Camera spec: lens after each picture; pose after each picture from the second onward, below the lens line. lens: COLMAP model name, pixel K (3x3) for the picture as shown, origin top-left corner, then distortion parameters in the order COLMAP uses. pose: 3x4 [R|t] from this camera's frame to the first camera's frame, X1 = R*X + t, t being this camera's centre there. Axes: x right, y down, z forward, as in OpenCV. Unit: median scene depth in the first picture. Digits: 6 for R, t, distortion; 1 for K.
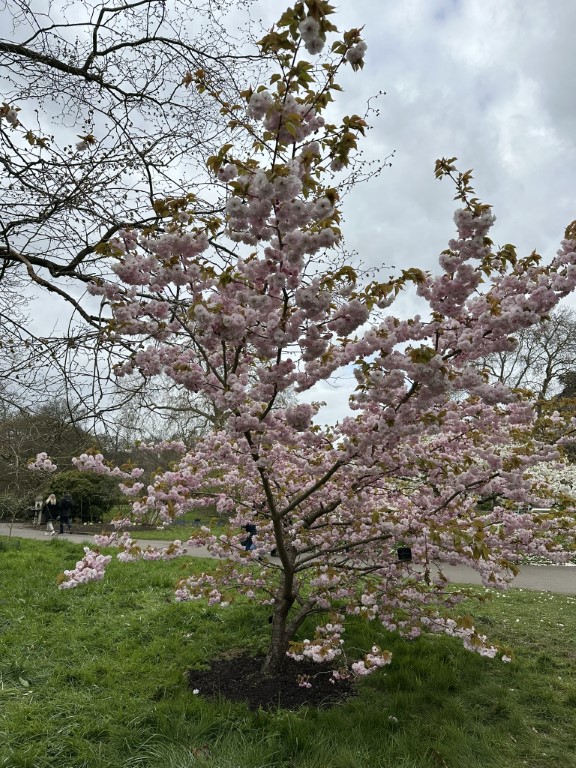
lens RADIAL K [[539.6, 0, 288.0], [0, 539.6, 384.0], [0, 0, 1]] dist [0.005065, 0.002016]
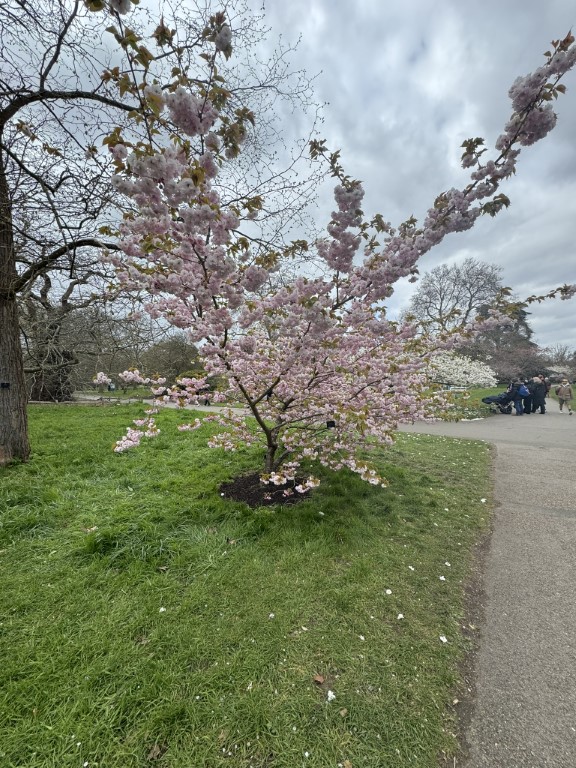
lens RADIAL K [[298.9, 0, 288.0], [0, 298.9, 384.0], [0, 0, 1]] dist [-0.000639, -0.000271]
pose [[0.996292, -0.013926, -0.084904, 0.183056], [0.031392, 0.977620, 0.208023, -0.005681], [0.080107, -0.209917, 0.974432, 0.130716]]
